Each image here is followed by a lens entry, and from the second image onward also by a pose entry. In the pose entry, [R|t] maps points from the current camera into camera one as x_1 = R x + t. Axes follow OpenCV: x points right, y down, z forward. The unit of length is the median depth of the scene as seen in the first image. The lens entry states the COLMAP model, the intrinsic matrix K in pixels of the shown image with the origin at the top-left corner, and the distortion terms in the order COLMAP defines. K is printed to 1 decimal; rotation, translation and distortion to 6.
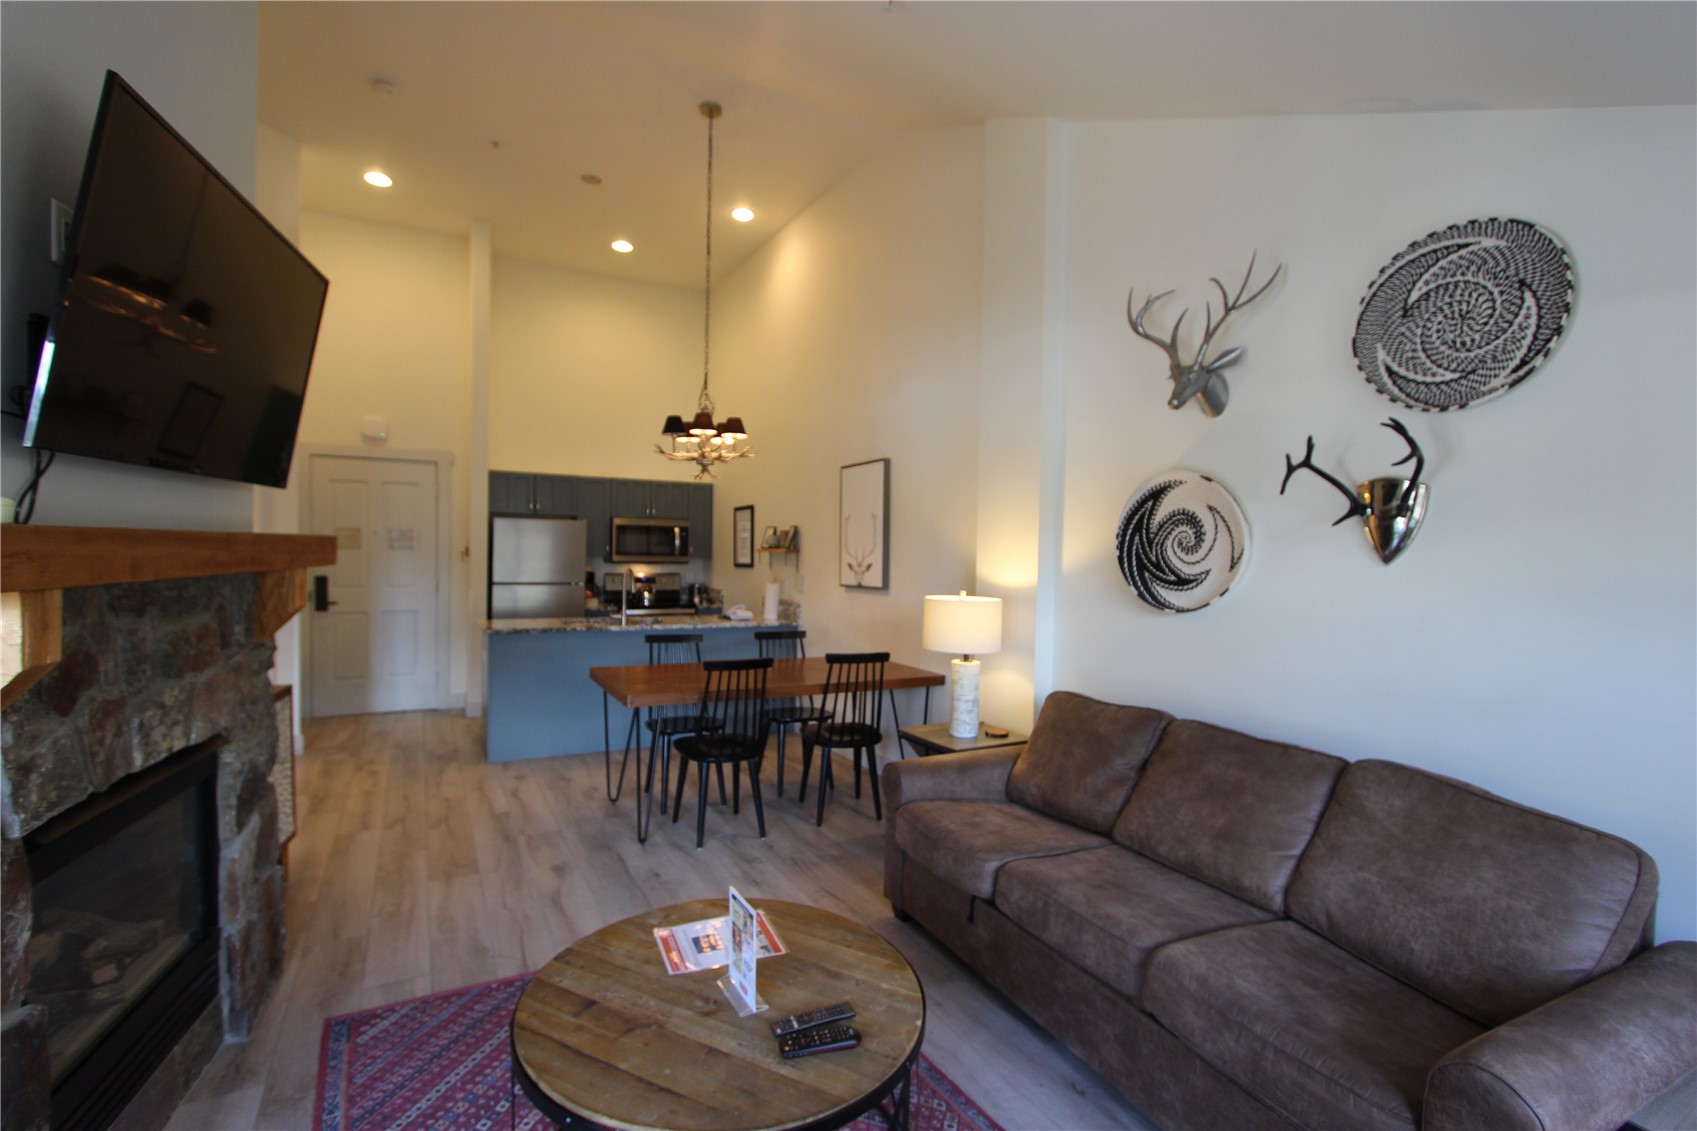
lens RADIAL K [[782.6, 0, 840.3], [0, 782.6, 567.2], [0, 0, 1]] dist [-0.019574, 0.003486]
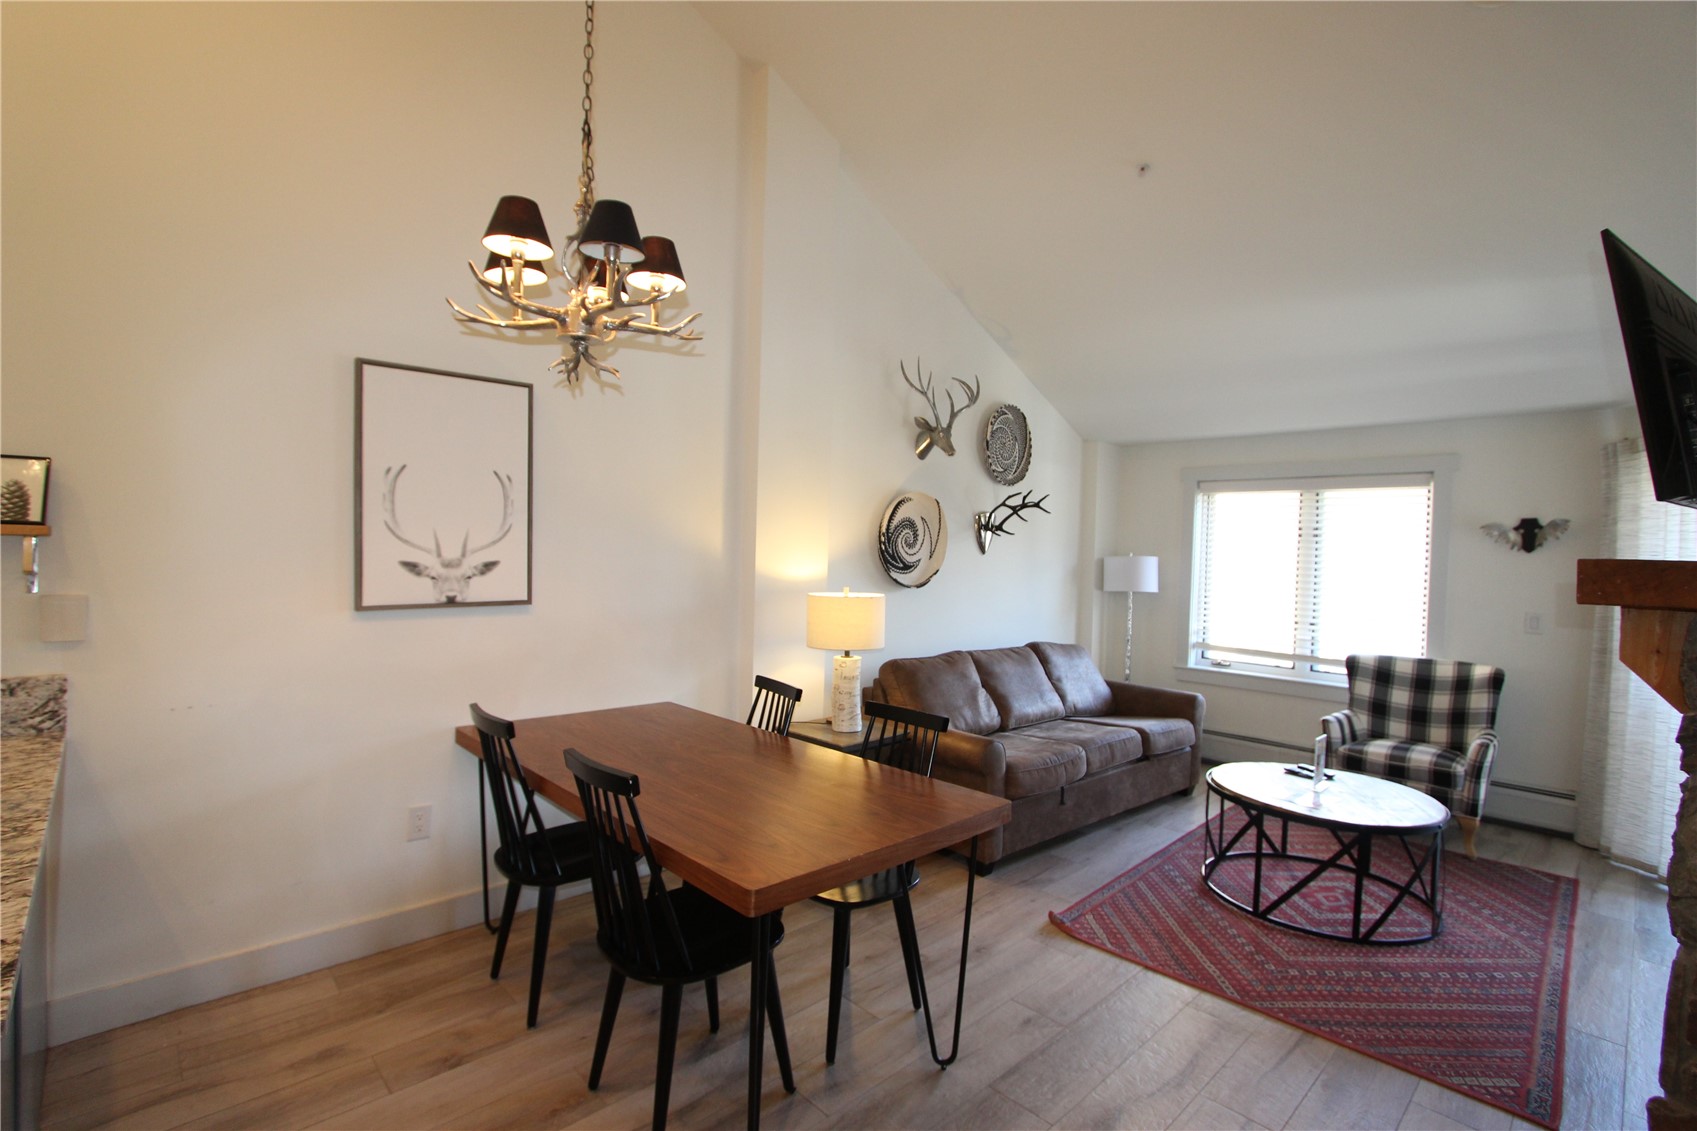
lens RADIAL K [[782.6, 0, 836.9], [0, 782.6, 564.1], [0, 0, 1]] dist [-0.019574, 0.003486]
pose [[-0.257644, -0.043964, 0.965239, -0.647548], [-0.011122, 0.999033, 0.042535, -0.033112], [-0.966176, 0.000223, -0.257884, 1.028437]]
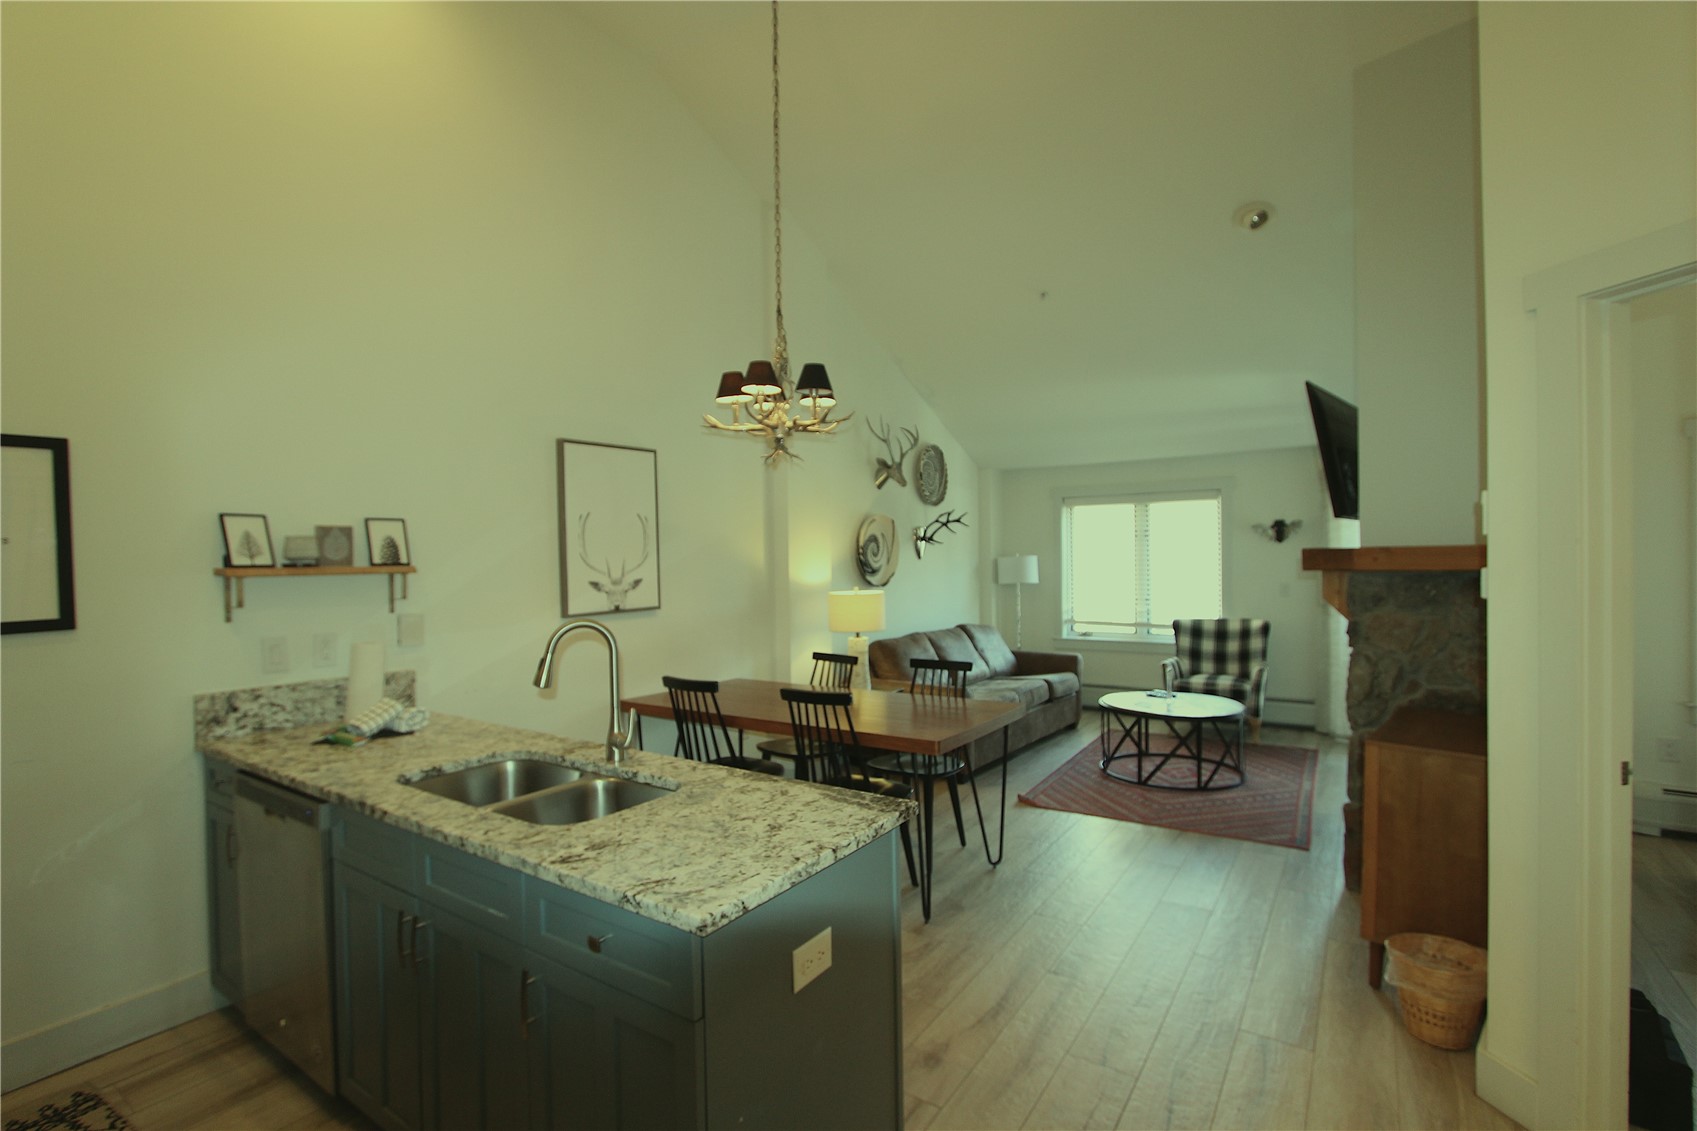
lens RADIAL K [[782.6, 0, 840.2], [0, 782.6, 565.7], [0, 0, 1]] dist [-0.019574, 0.003486]
pose [[-0.460030, -0.019139, 0.887697, -0.850581], [0.025919, 0.999052, 0.034972, -0.045226], [-0.887525, 0.039097, -0.459097, 1.341051]]
